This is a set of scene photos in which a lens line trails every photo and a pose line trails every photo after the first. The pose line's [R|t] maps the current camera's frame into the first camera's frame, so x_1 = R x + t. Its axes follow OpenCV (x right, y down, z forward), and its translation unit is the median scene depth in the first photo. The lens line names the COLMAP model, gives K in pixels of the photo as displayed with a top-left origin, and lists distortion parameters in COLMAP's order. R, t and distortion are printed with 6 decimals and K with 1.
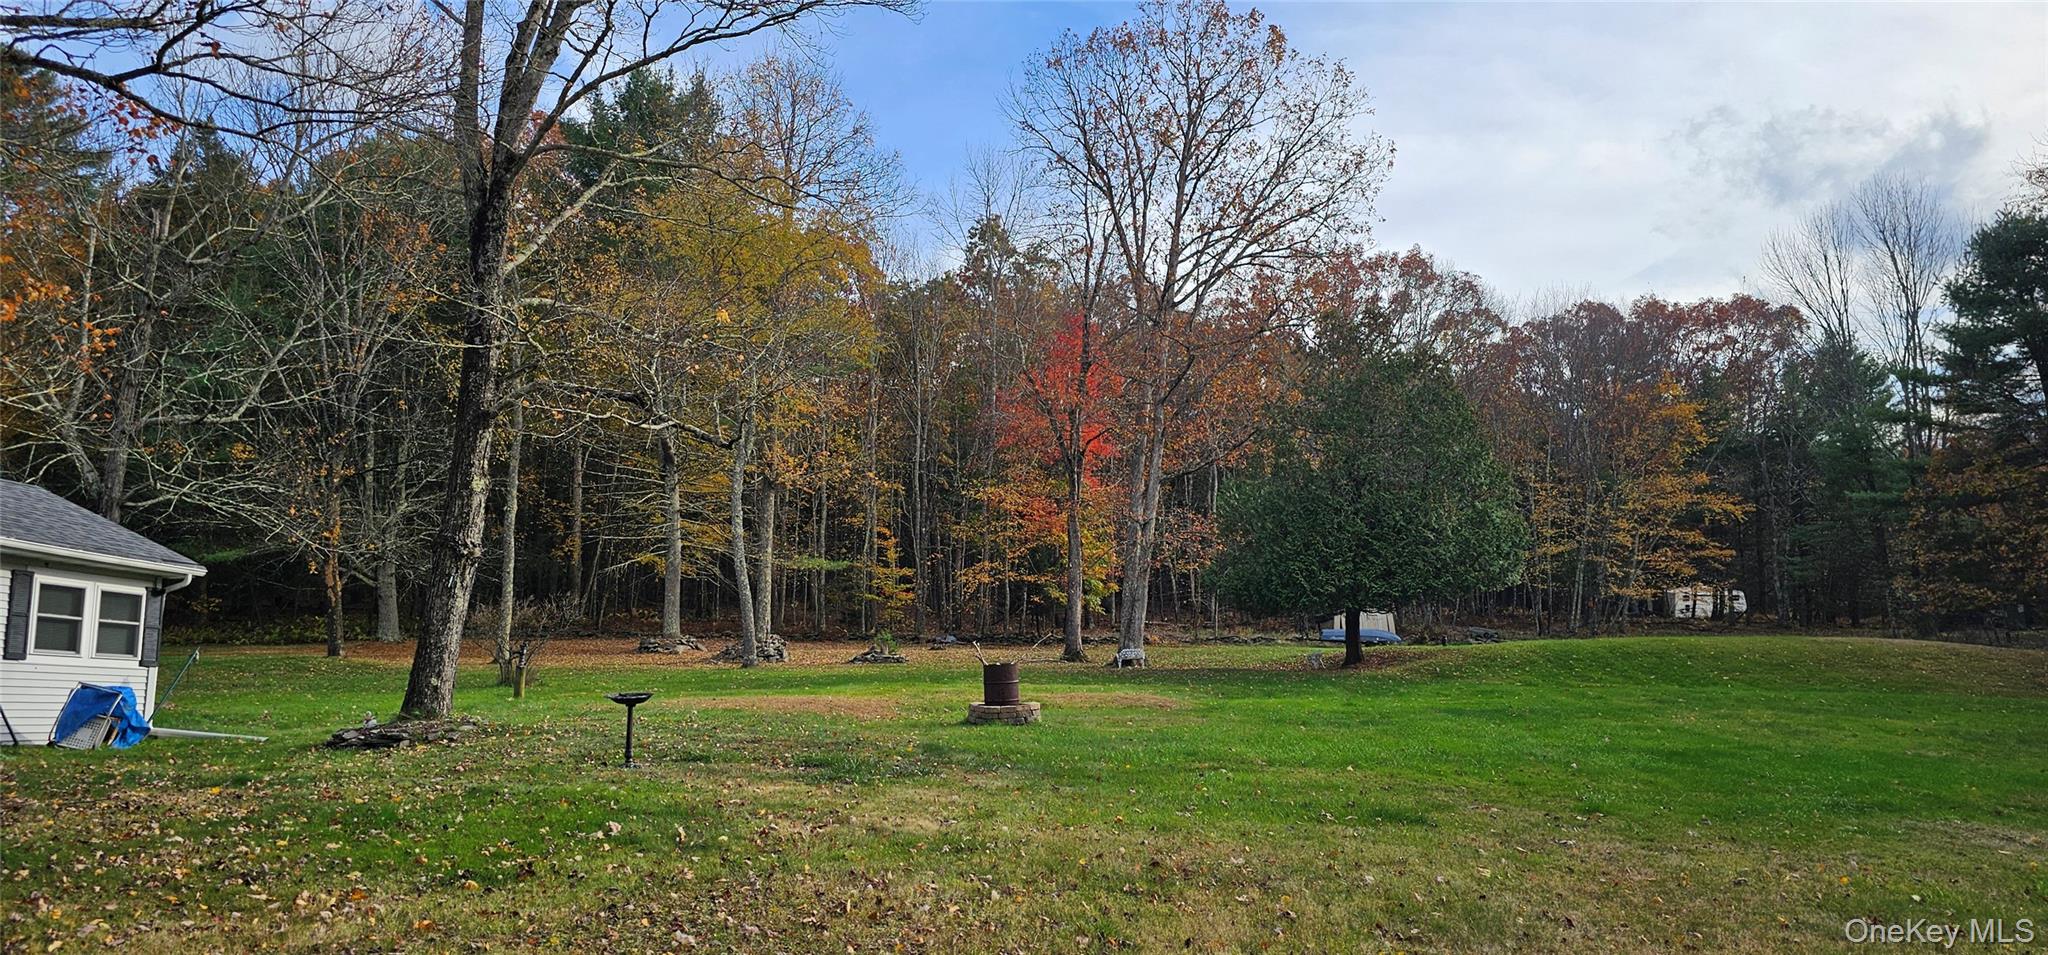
lens RADIAL K [[1314.2, 0, 1020.1], [0, 1314.2, 477.4], [0, 0, 1]] dist [0.008454, 0.001284]
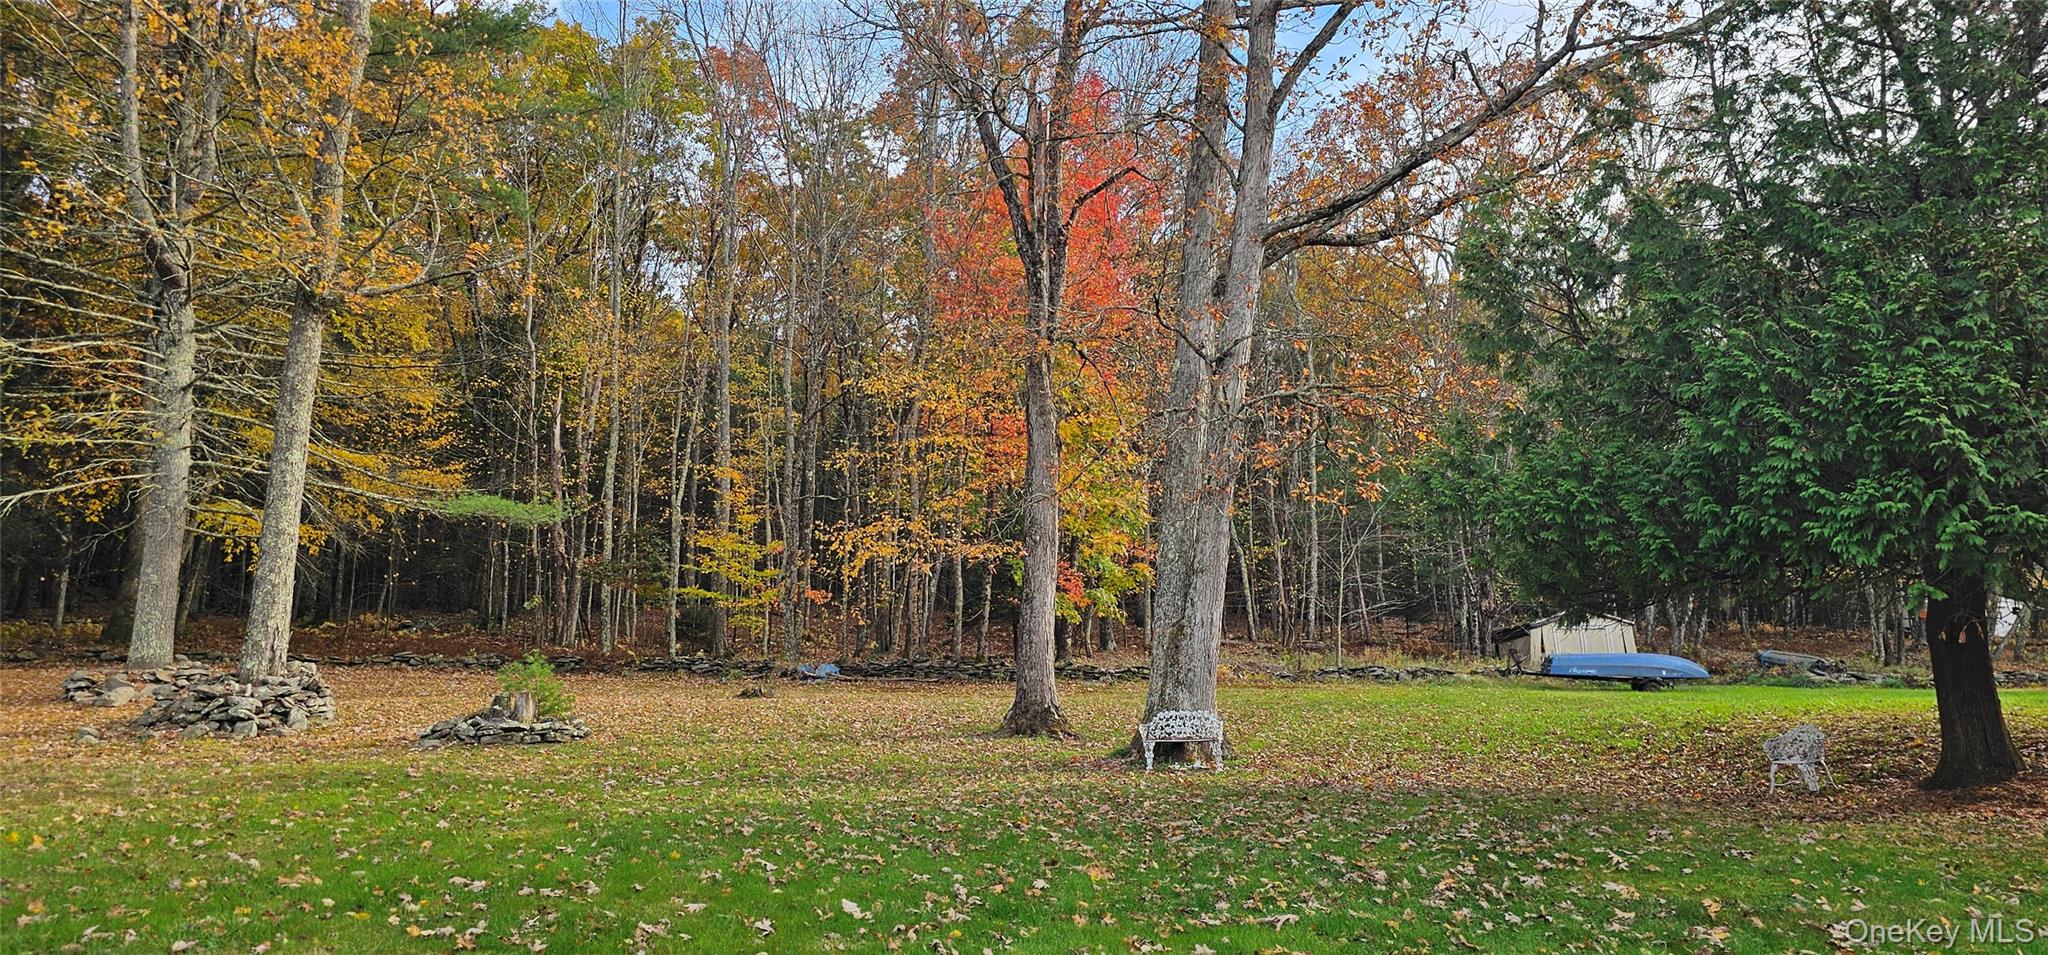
lens RADIAL K [[1314.2, 0, 1021.8], [0, 1314.2, 478.8], [0, 0, 1]] dist [0.008454, 0.001284]
pose [[0.999596, 0.000222, -0.028421, 0.045606], [-0.000665, 0.999879, -0.015573, 0.066439], [0.028414, 0.015586, 0.999475, 0.574317]]
